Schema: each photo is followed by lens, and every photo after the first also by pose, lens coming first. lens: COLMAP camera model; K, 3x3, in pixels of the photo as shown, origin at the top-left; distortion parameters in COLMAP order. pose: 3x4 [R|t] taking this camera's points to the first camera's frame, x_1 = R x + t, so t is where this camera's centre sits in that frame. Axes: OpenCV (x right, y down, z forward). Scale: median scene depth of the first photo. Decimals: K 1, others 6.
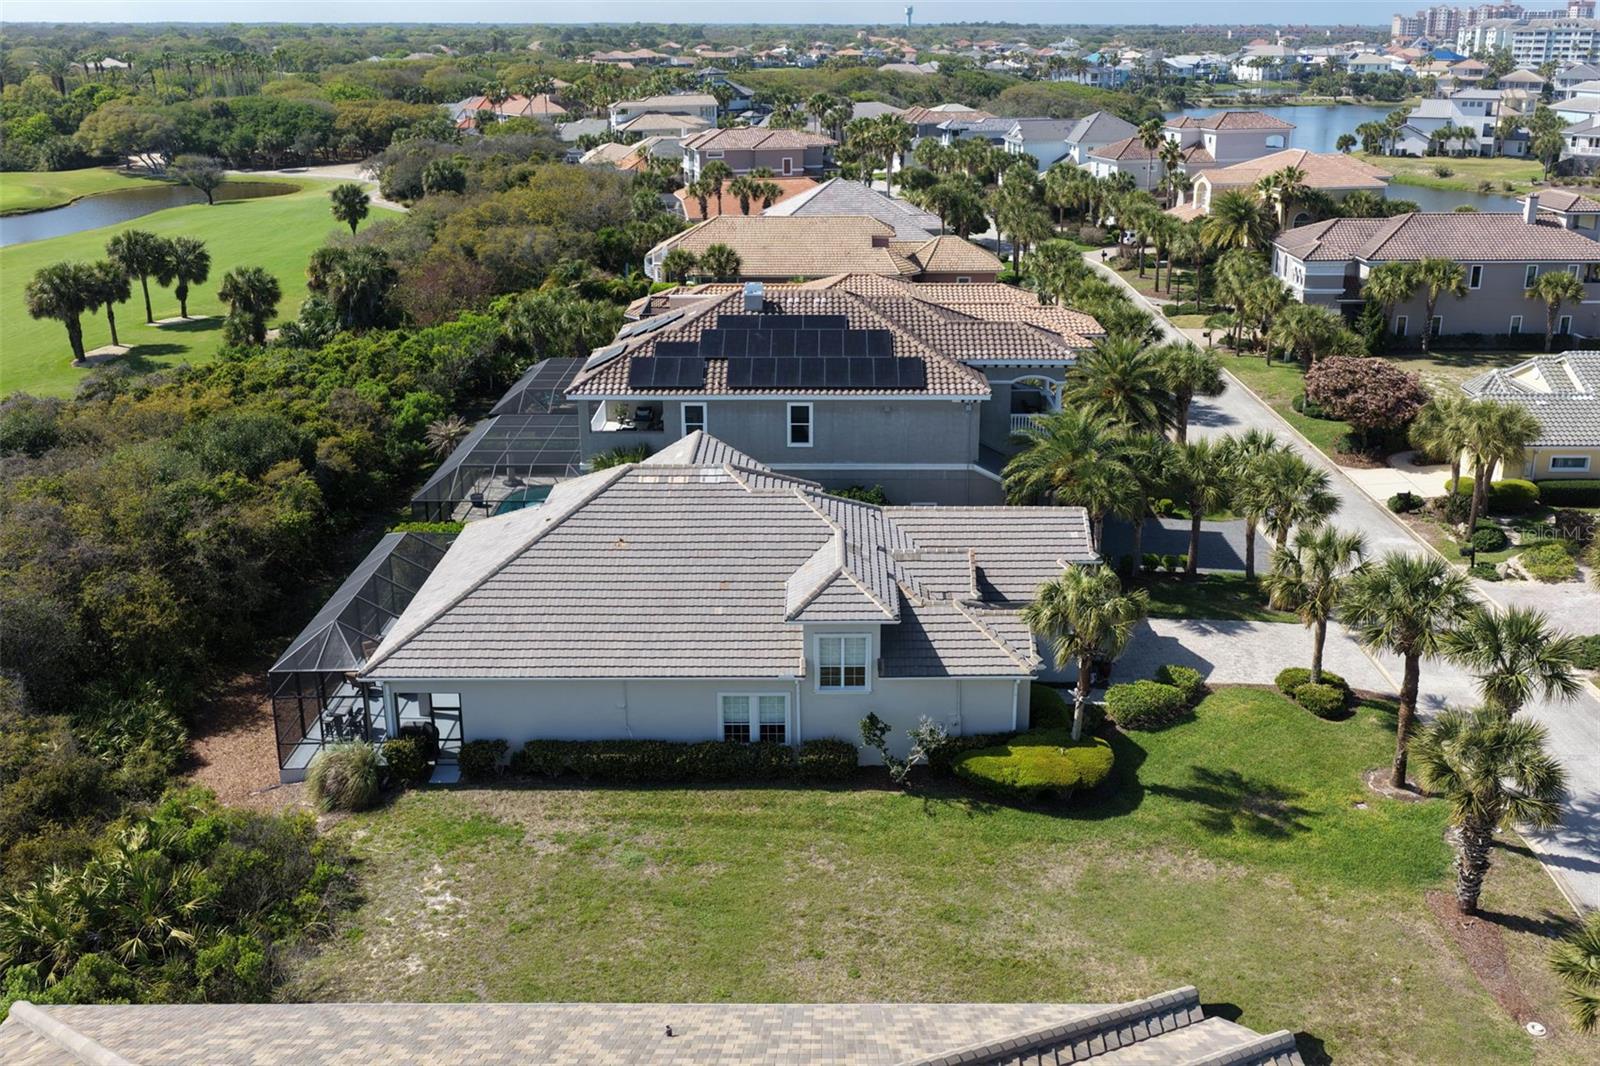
lens RADIAL K [[1345.0, 0, 800.4], [0, 1345.0, 466.4], [0, 0, 1]] dist [-0.007645, 0.017030]
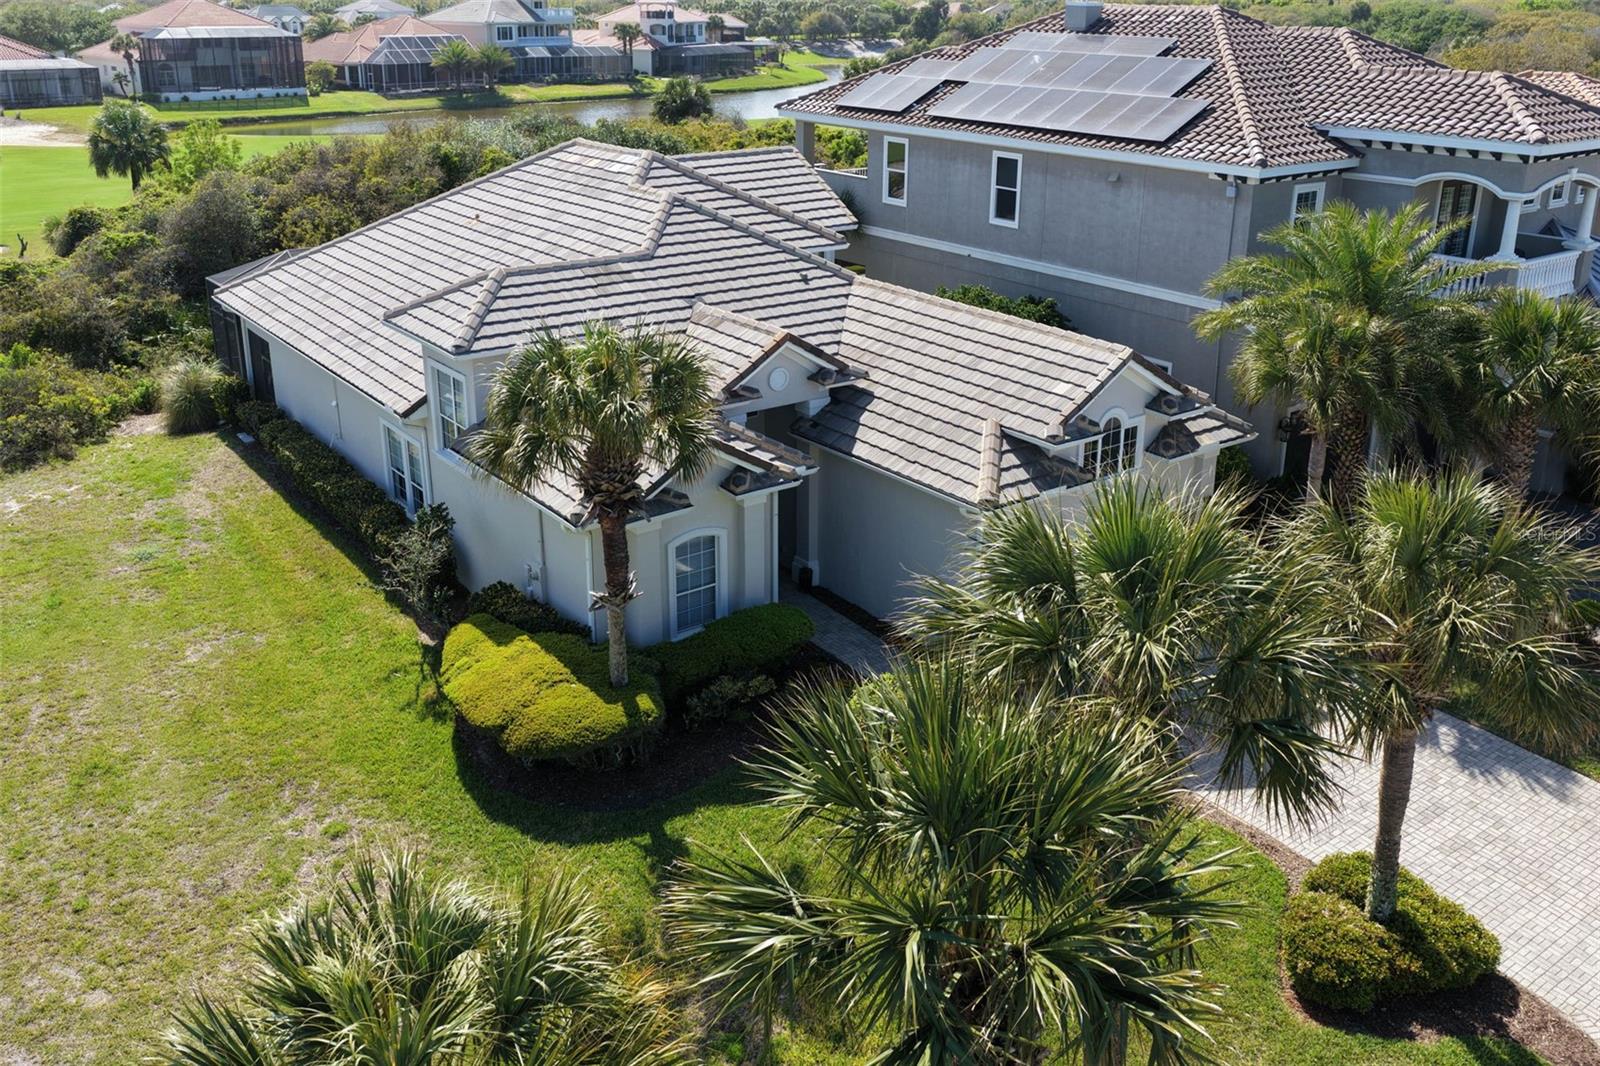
lens RADIAL K [[1345.0, 0, 800.4], [0, 1345.0, 466.4], [0, 0, 1]] dist [-0.007645, 0.017030]
pose [[0.608627, 0.269686, -0.746219, 0.107384], [-0.255597, 0.956972, 0.137385, 0.008448], [0.751161, 0.107115, 0.651370, 0.131433]]
